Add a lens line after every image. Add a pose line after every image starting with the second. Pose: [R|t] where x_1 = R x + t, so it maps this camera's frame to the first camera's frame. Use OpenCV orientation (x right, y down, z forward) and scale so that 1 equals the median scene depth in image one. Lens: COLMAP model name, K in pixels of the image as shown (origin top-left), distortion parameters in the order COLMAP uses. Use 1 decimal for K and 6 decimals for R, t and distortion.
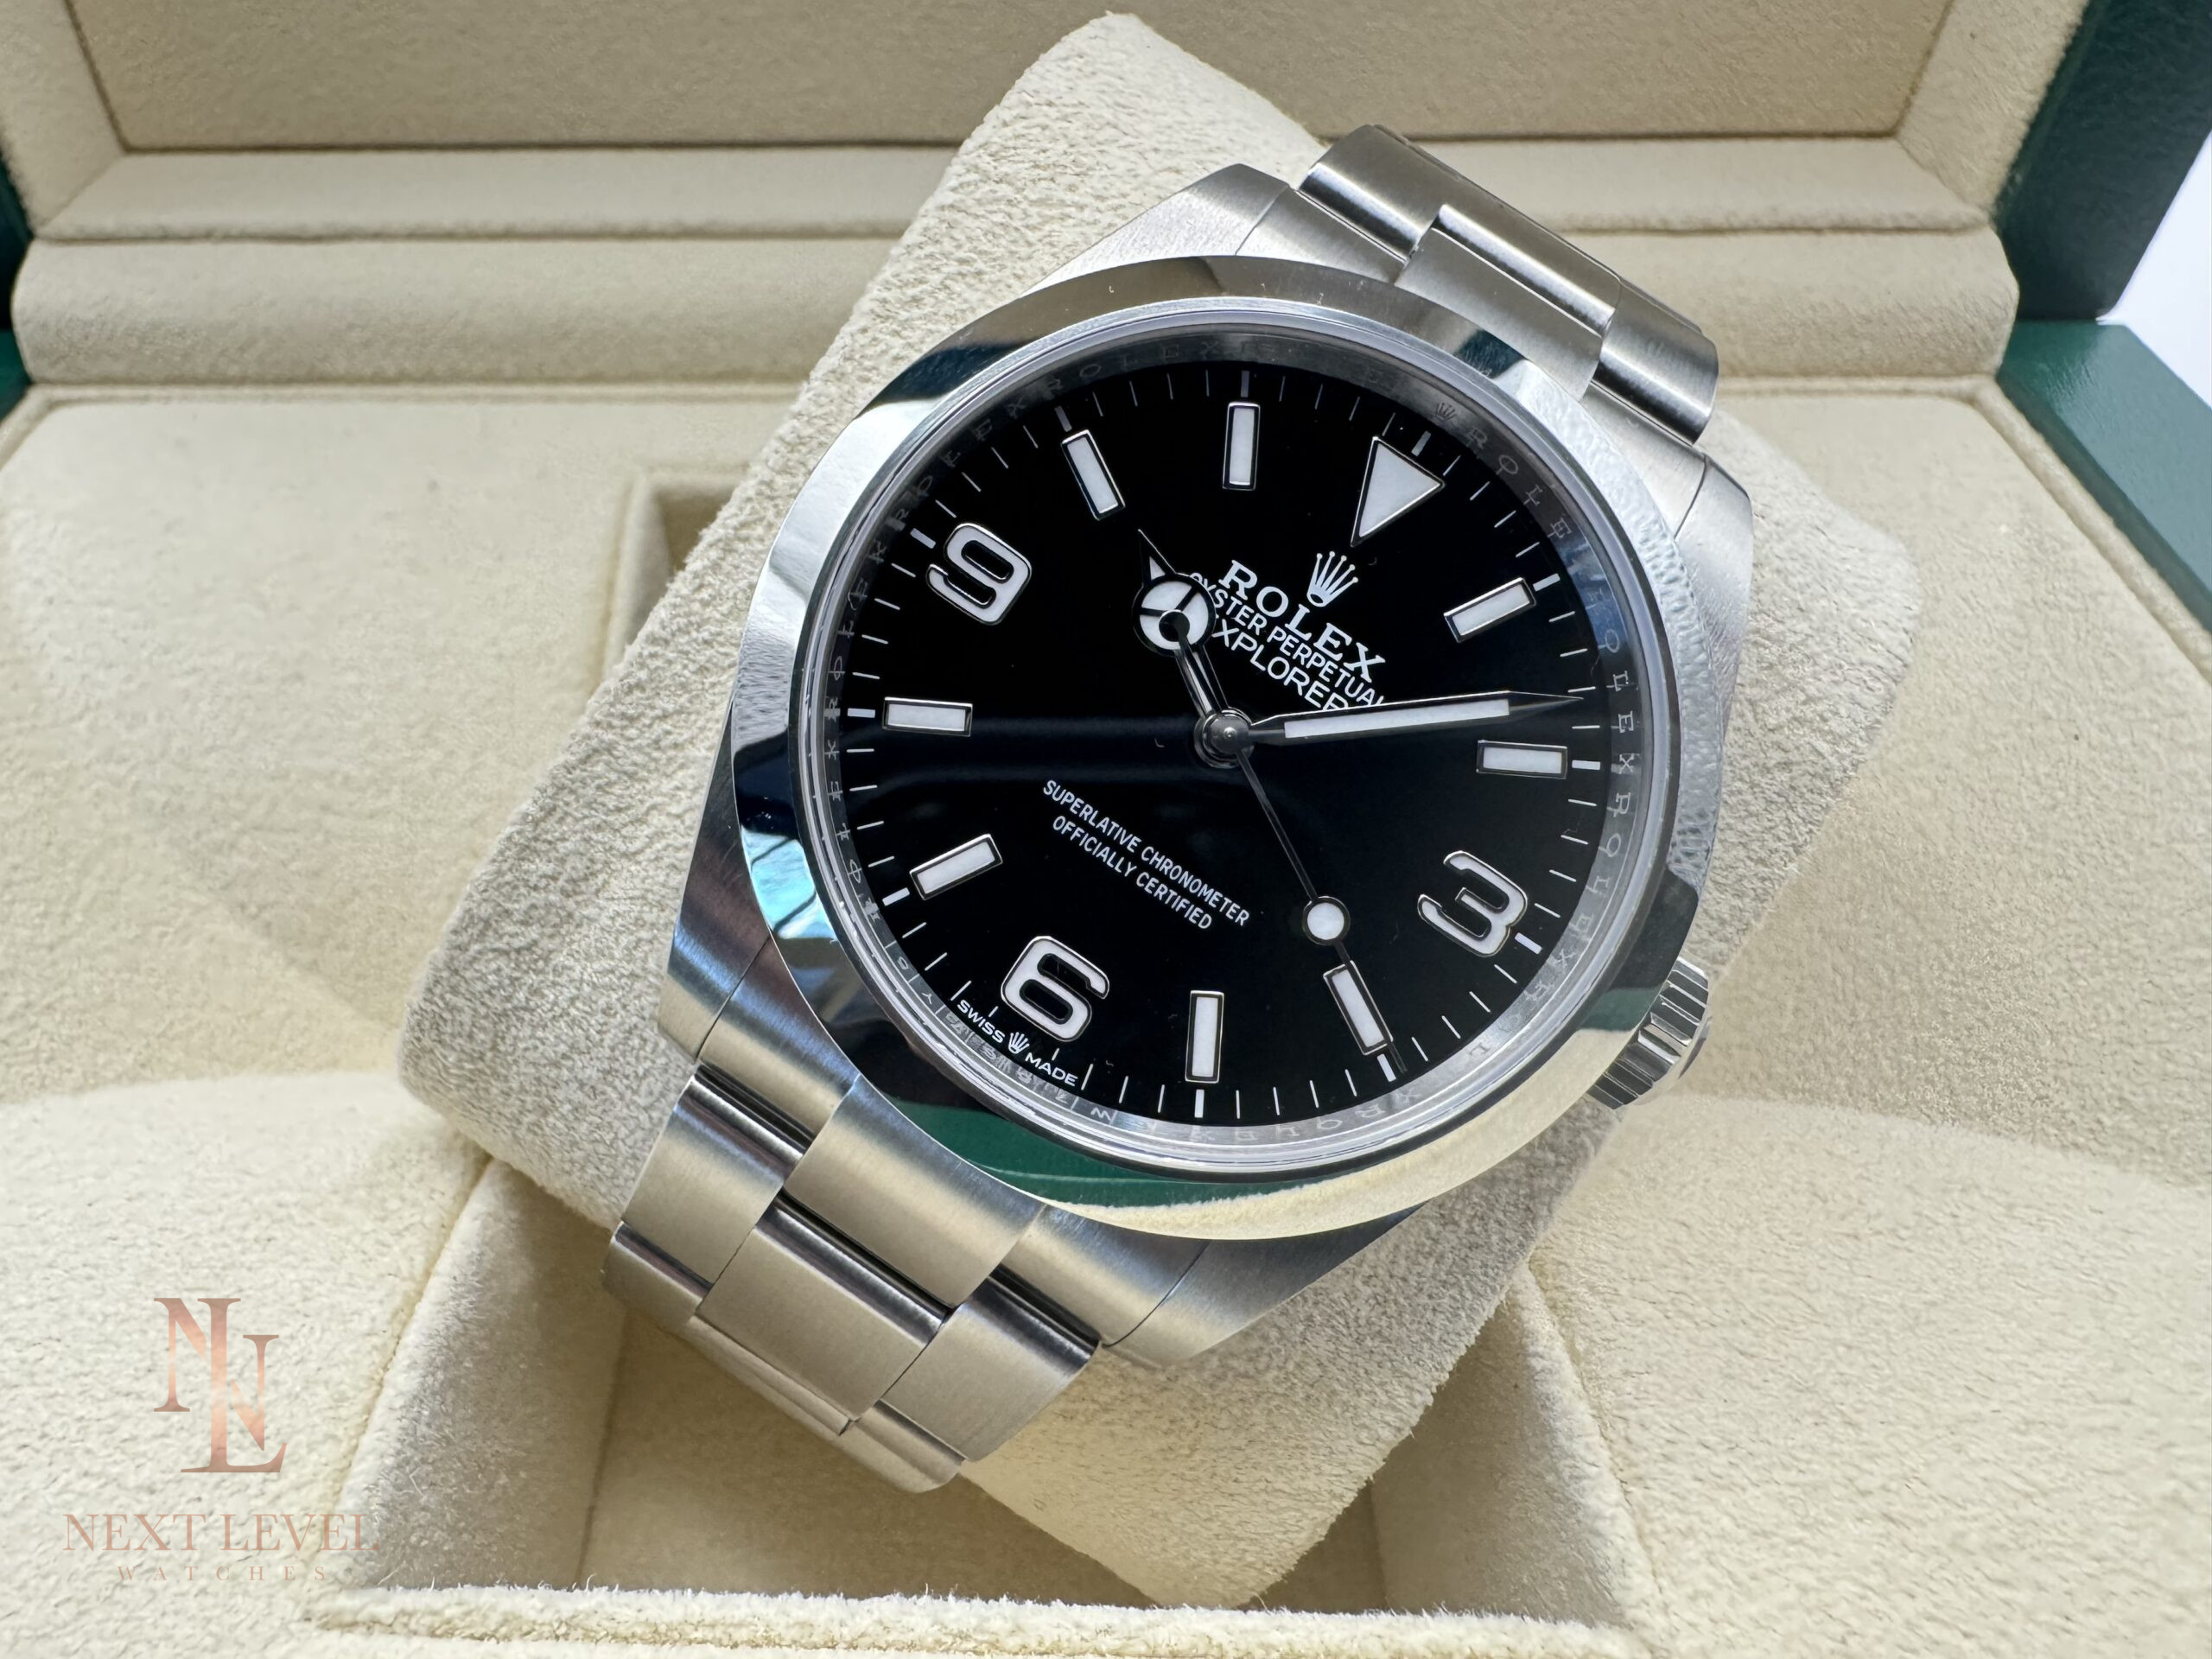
lens RADIAL K [[1599.0, 0, 926.1], [0, 1599.0, 826.6], [0, 0, 1]] dist [-0.003778, -0.000260]
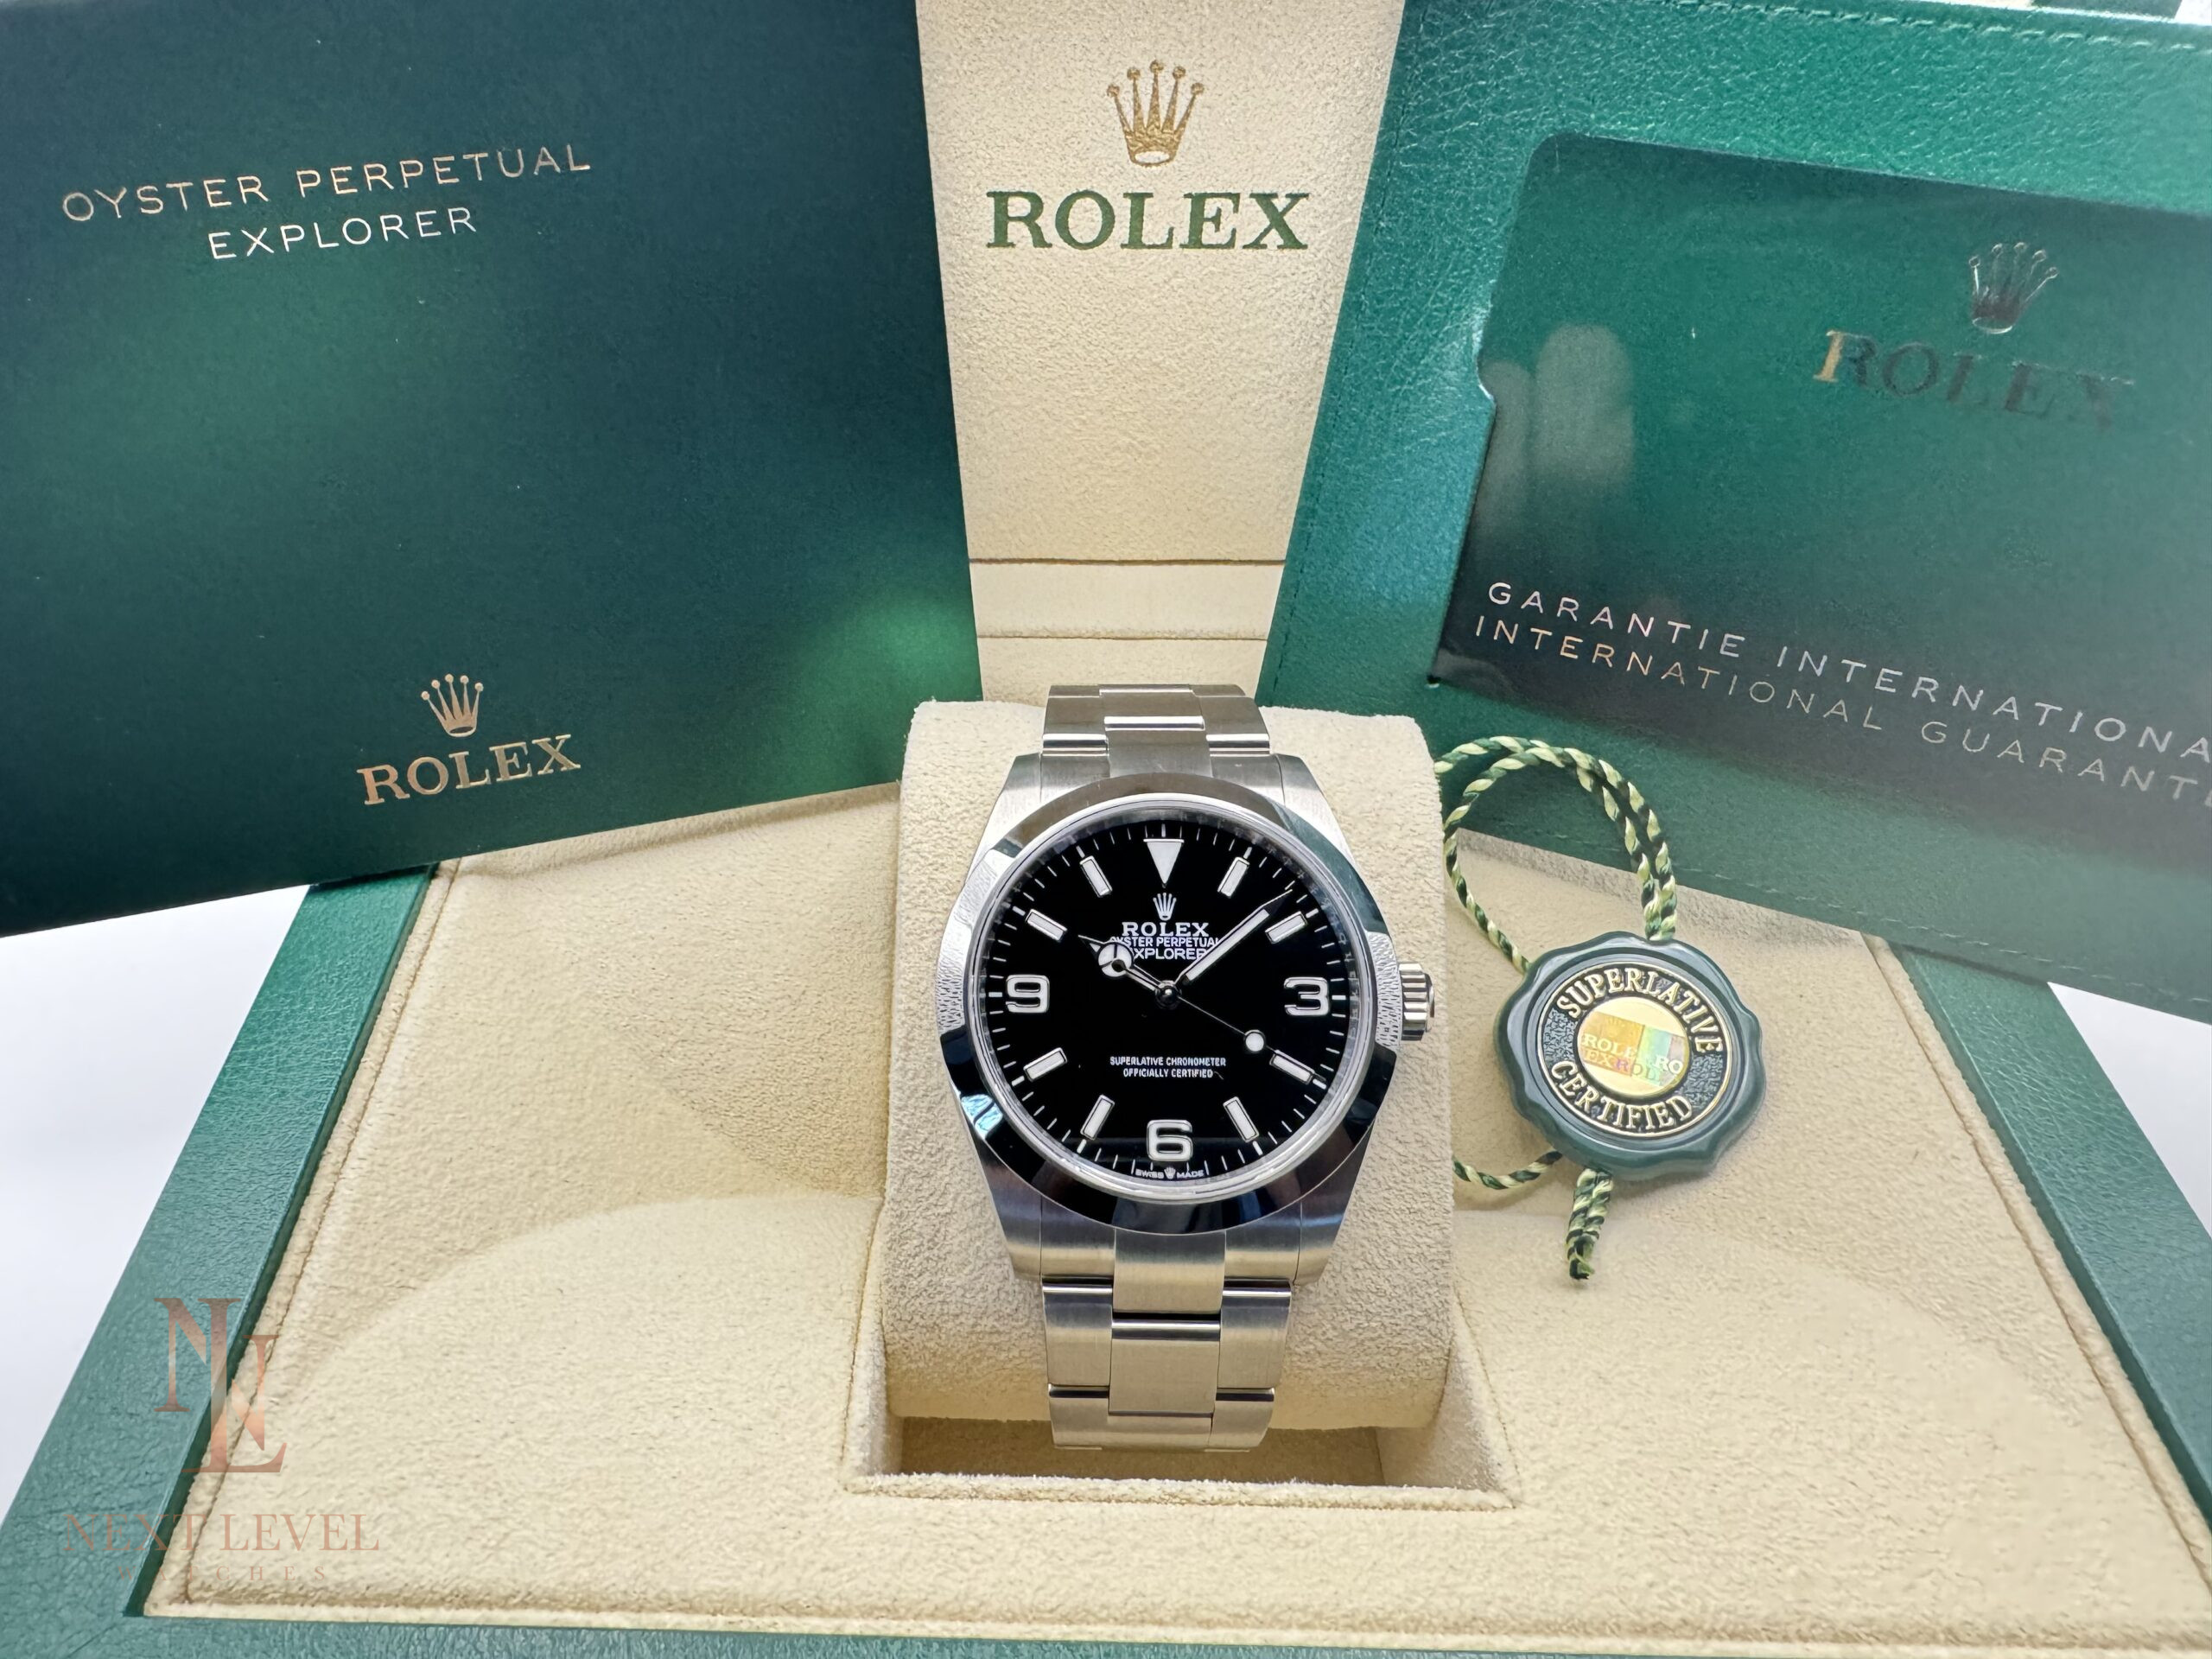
lens RADIAL K [[1589.2, 0, 969.3], [0, 1589.2, 830.4], [0, 0, 1]] dist [0.003238, -0.001596]
pose [[0.999994, -0.001729, -0.003147, -0.129353], [0.001574, 0.998822, -0.048489, -0.131920], [0.003227, 0.048483, 0.998819, -0.596340]]
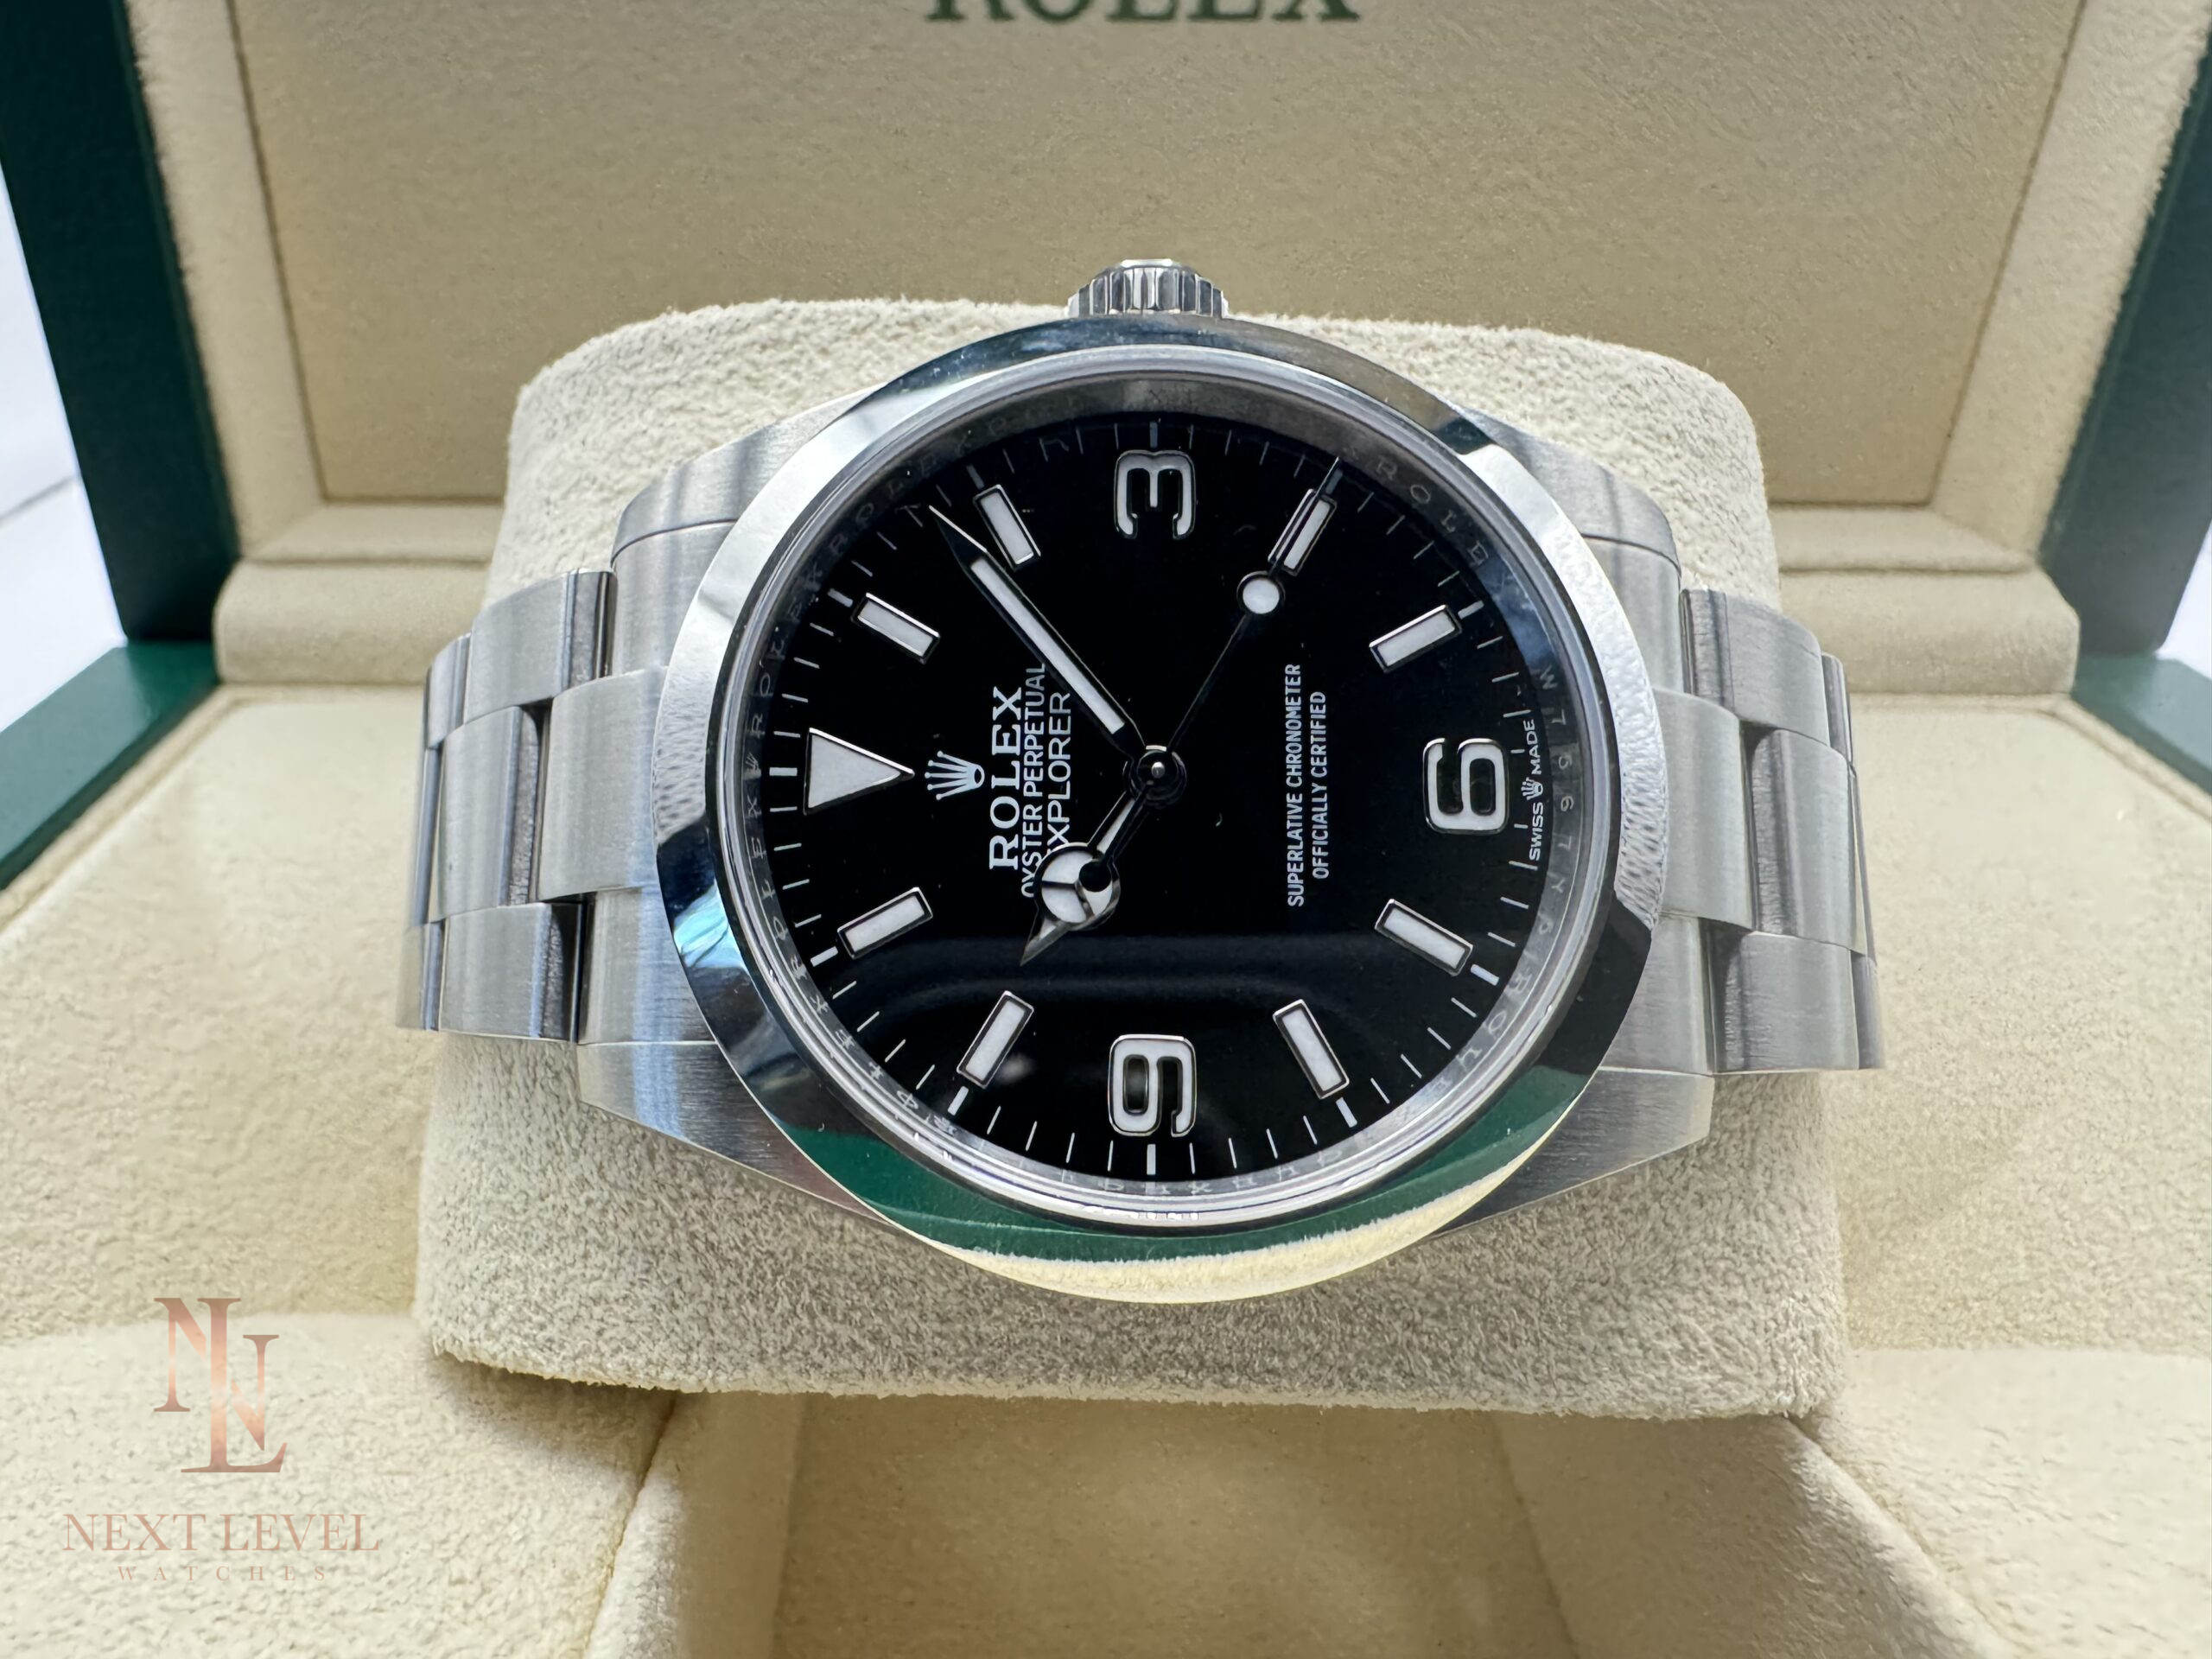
lens RADIAL K [[1599.0, 0, 926.1], [0, 1599.0, 826.6], [0, 0, 1]] dist [-0.003778, -0.000260]
pose [[0.999886, 0.013933, 0.005858, -0.117750], [-0.011600, 0.955888, -0.293502, 0.142822], [-0.009689, 0.293401, 0.955940, 0.010880]]
